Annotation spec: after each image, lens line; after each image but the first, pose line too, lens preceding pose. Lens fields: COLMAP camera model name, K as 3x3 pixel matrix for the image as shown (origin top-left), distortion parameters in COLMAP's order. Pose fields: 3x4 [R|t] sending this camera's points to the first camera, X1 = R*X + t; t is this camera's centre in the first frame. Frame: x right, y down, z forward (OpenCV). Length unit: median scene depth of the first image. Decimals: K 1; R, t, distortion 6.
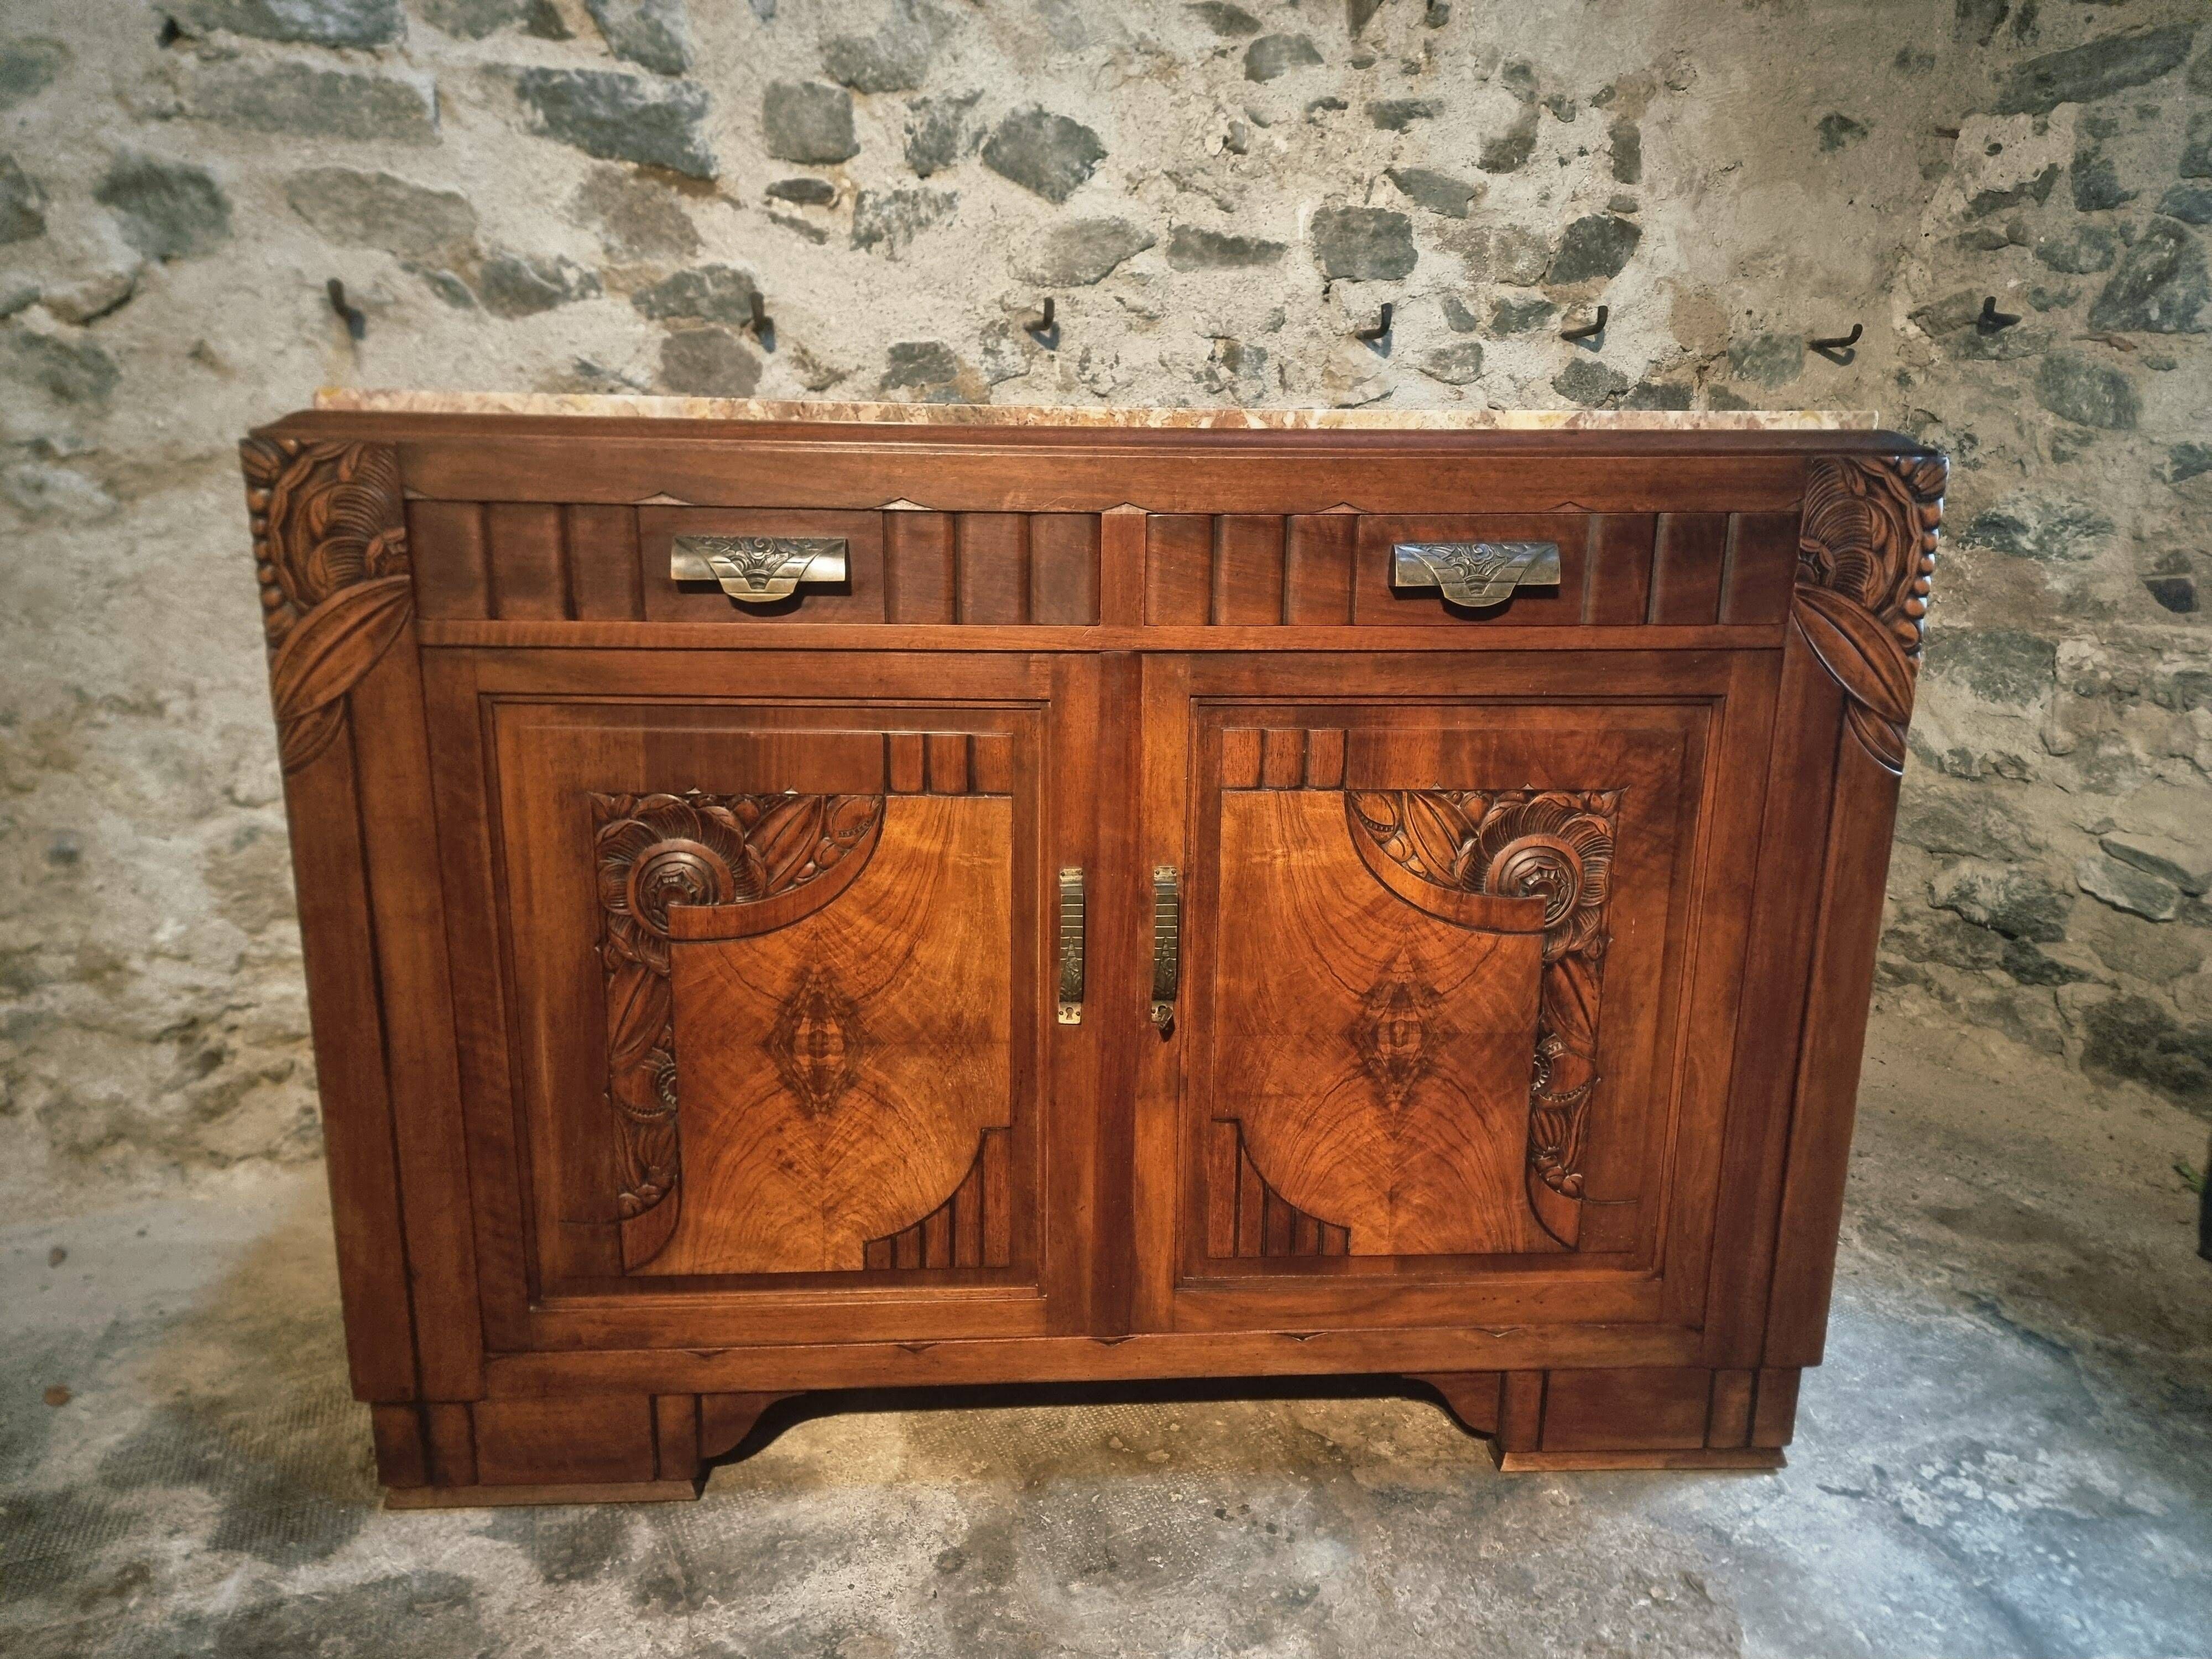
lens RADIAL K [[1537.3, 0, 1114.5], [0, 1537.3, 843.0], [0, 0, 1]] dist [0.070217, -0.069069]
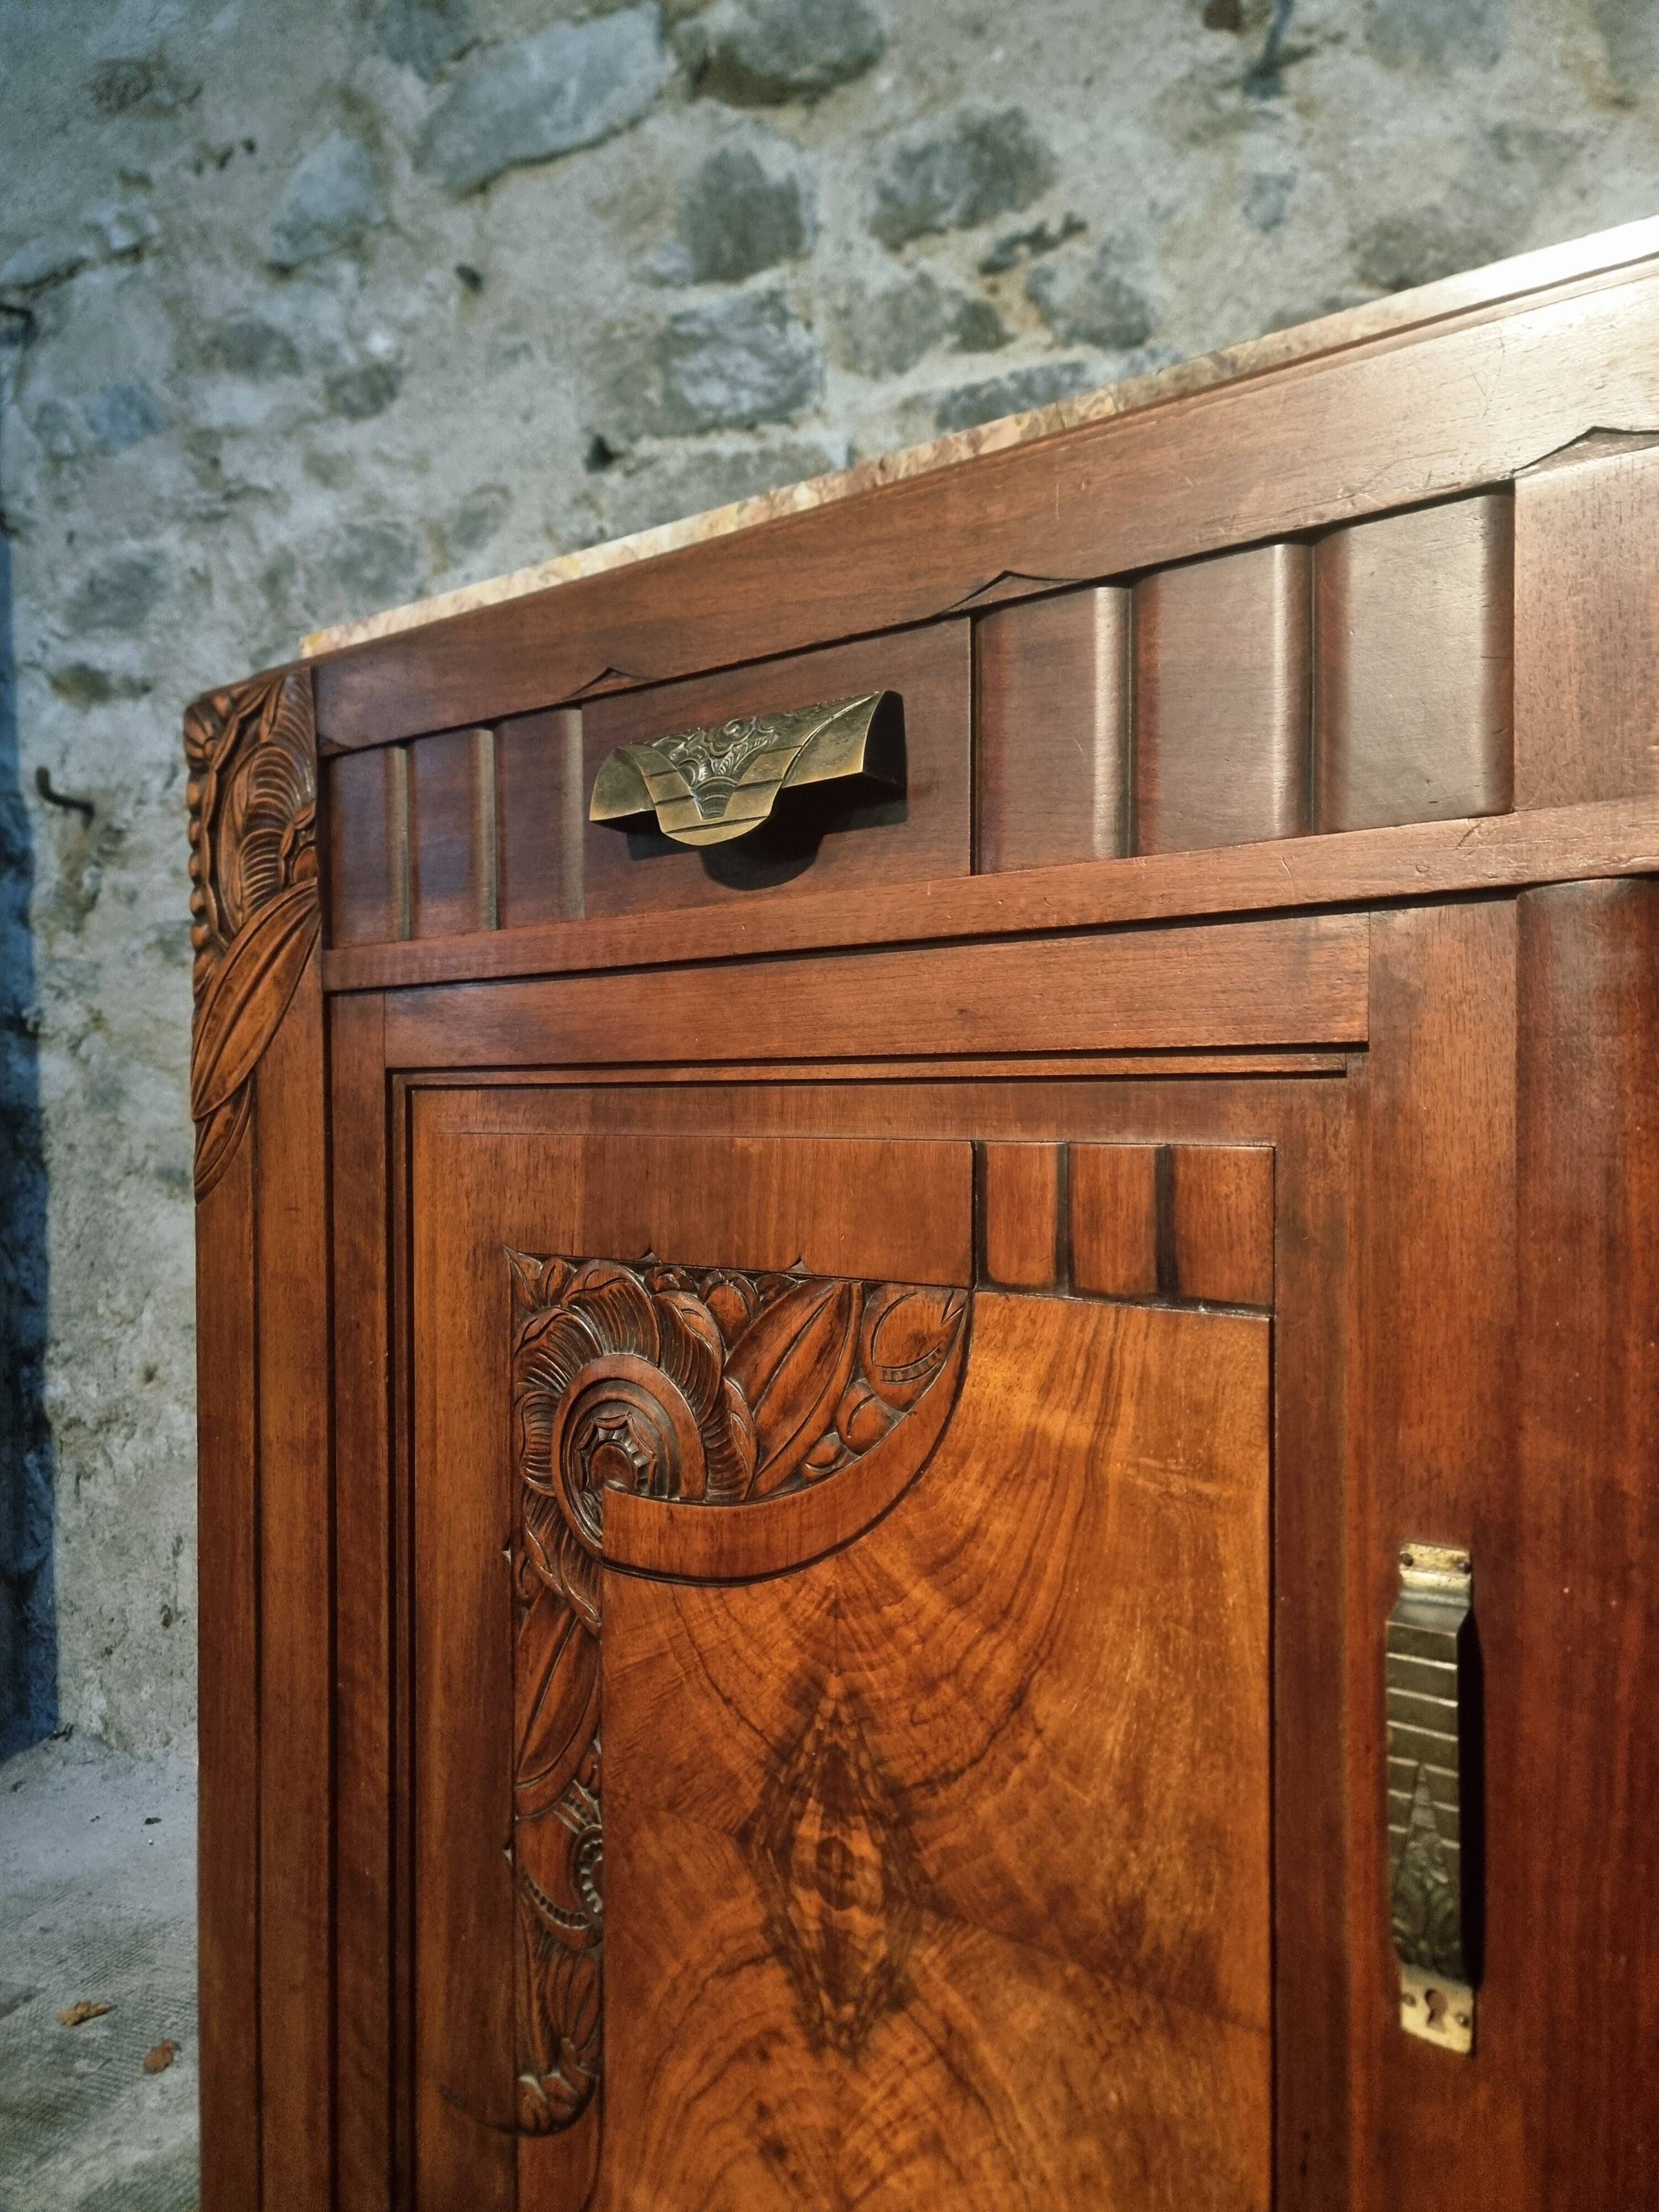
lens RADIAL K [[1537.3, 0, 823.5], [0, 1537.3, 1123.5], [0, 0, 1]] dist [0.070217, -0.069069]
pose [[0.763162, -0.012230, -0.646092, 0.066147], [-0.140690, 0.972692, -0.184596, 0.005820], [0.630706, 0.231775, 0.740601, 0.470413]]
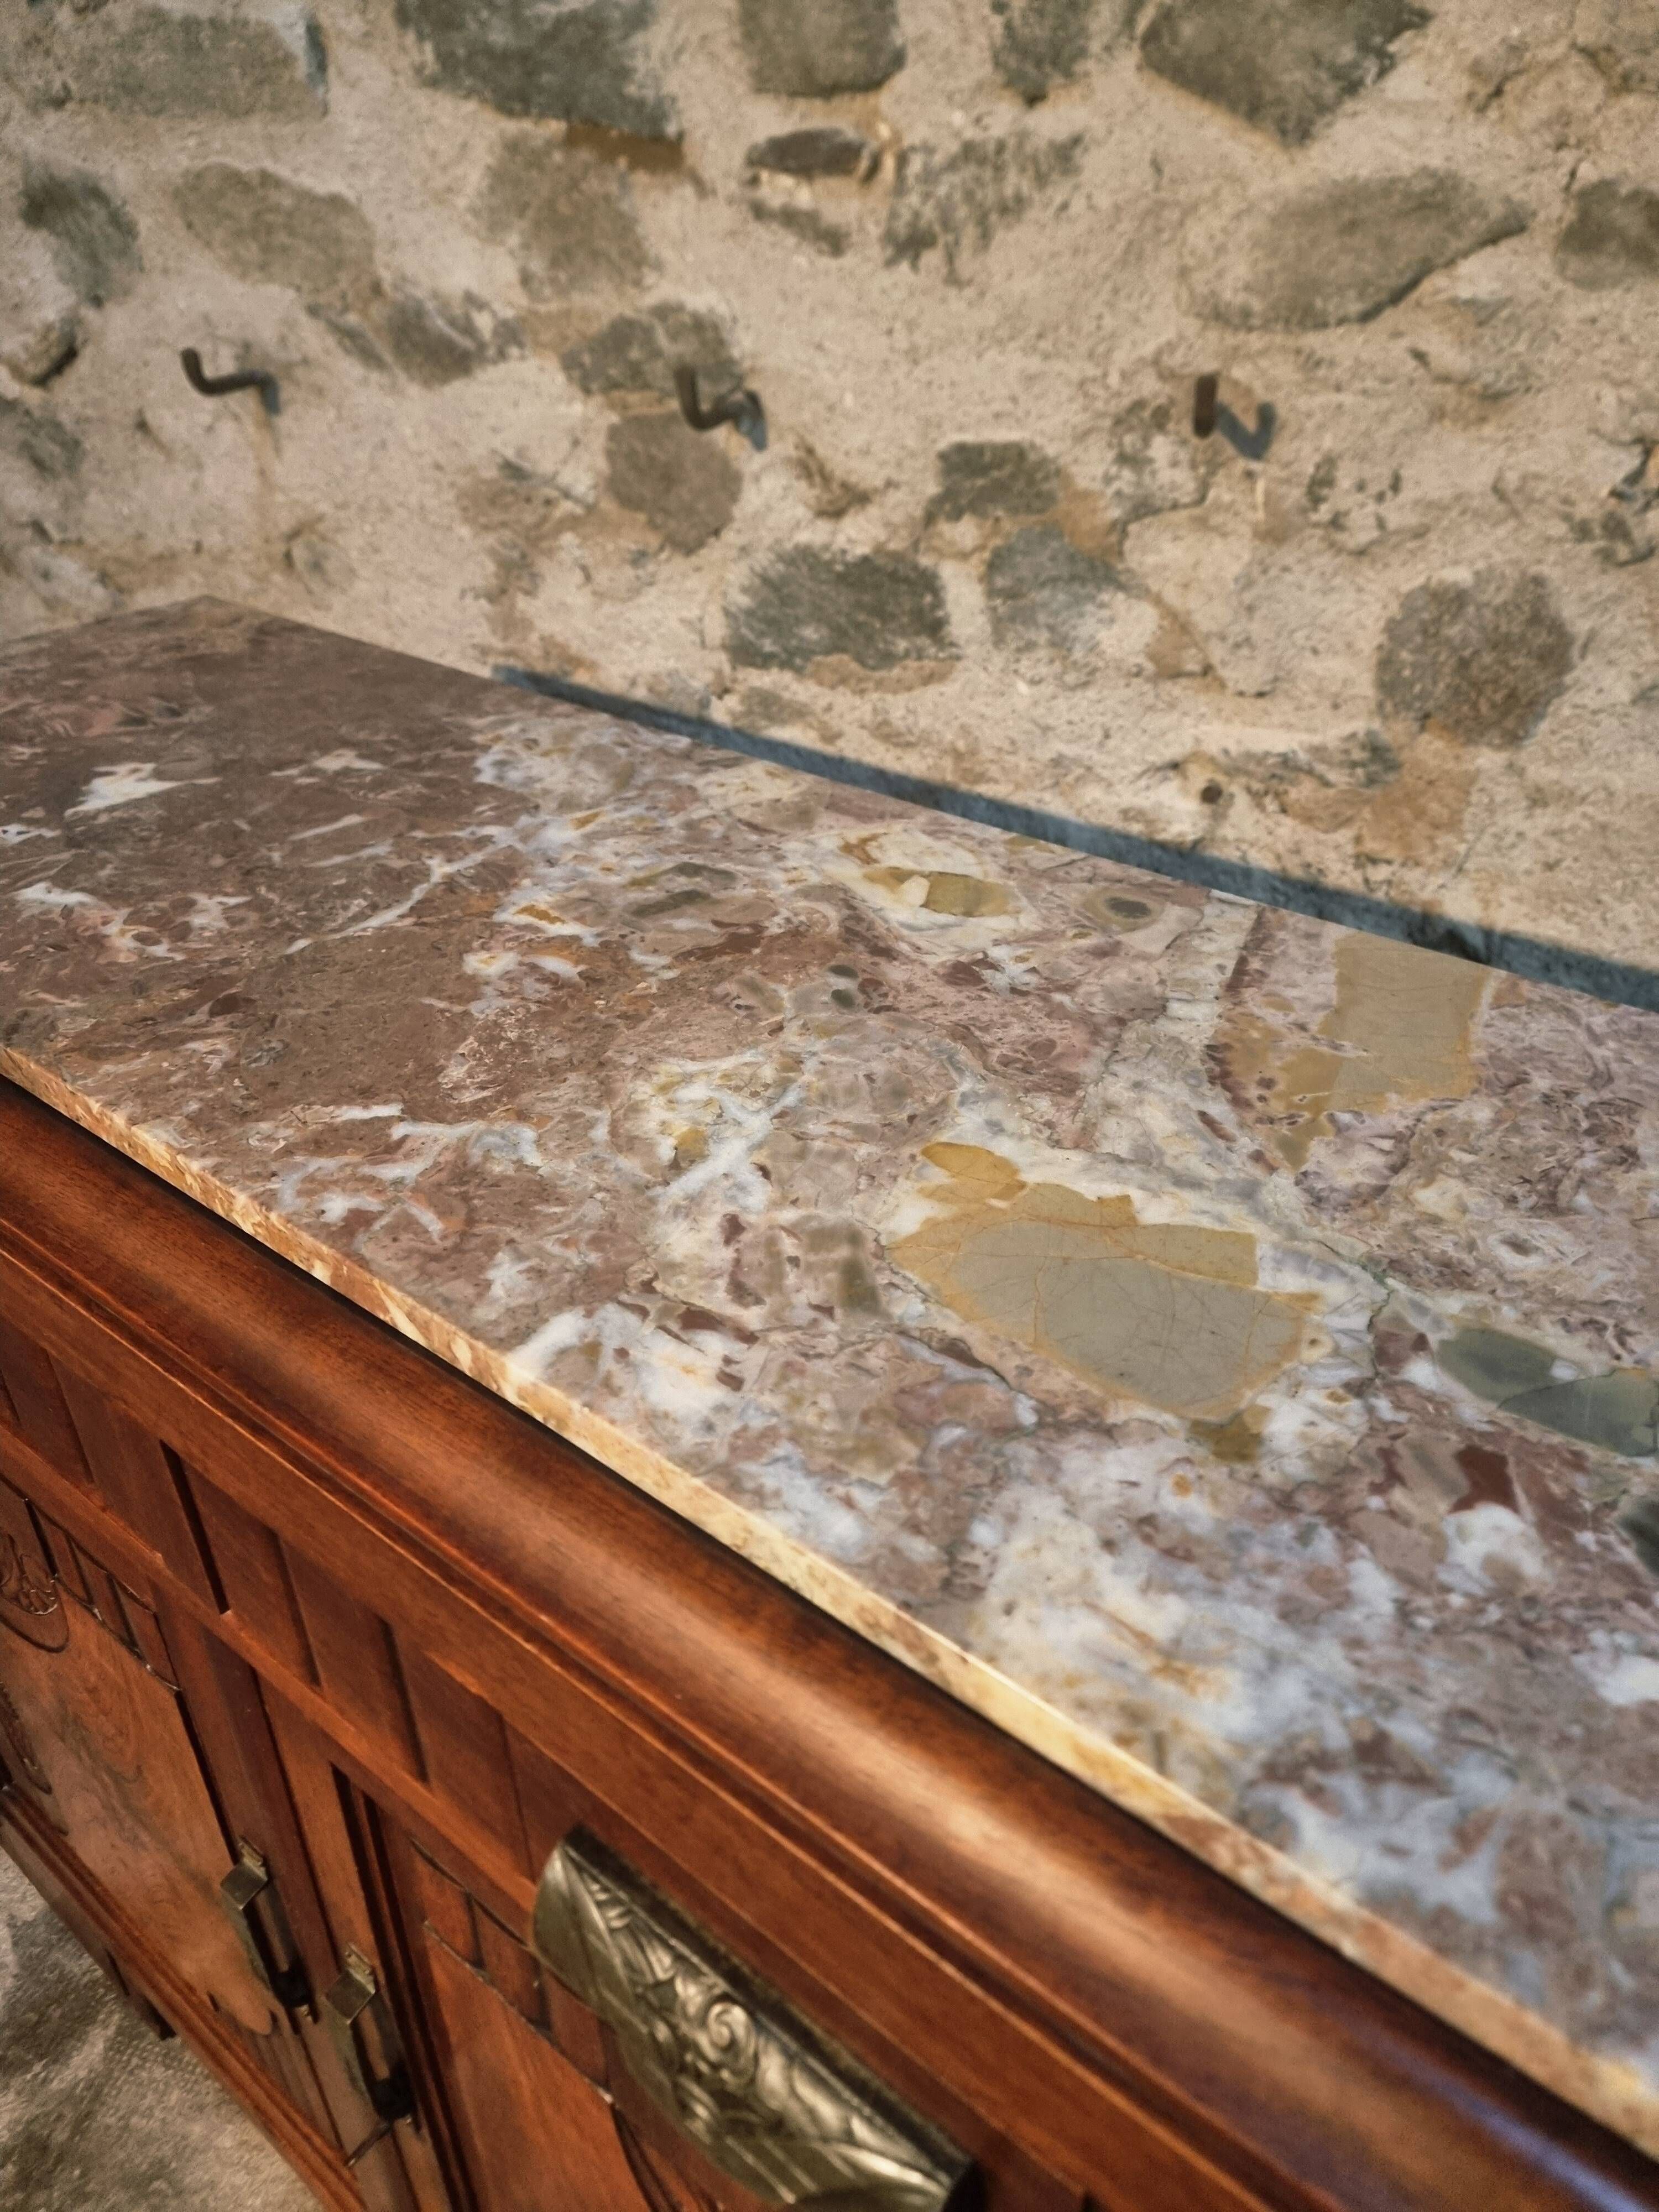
lens RADIAL K [[1551.9, 0, 838.1], [0, 1551.9, 1102.3], [0, 0, 1]] dist [0.042137, -0.039087]
pose [[0.738296, 0.347670, -0.577965, 0.256508], [-0.147452, 0.919380, 0.364689, -0.332423], [0.658161, -0.184026, 0.730040, 0.572391]]
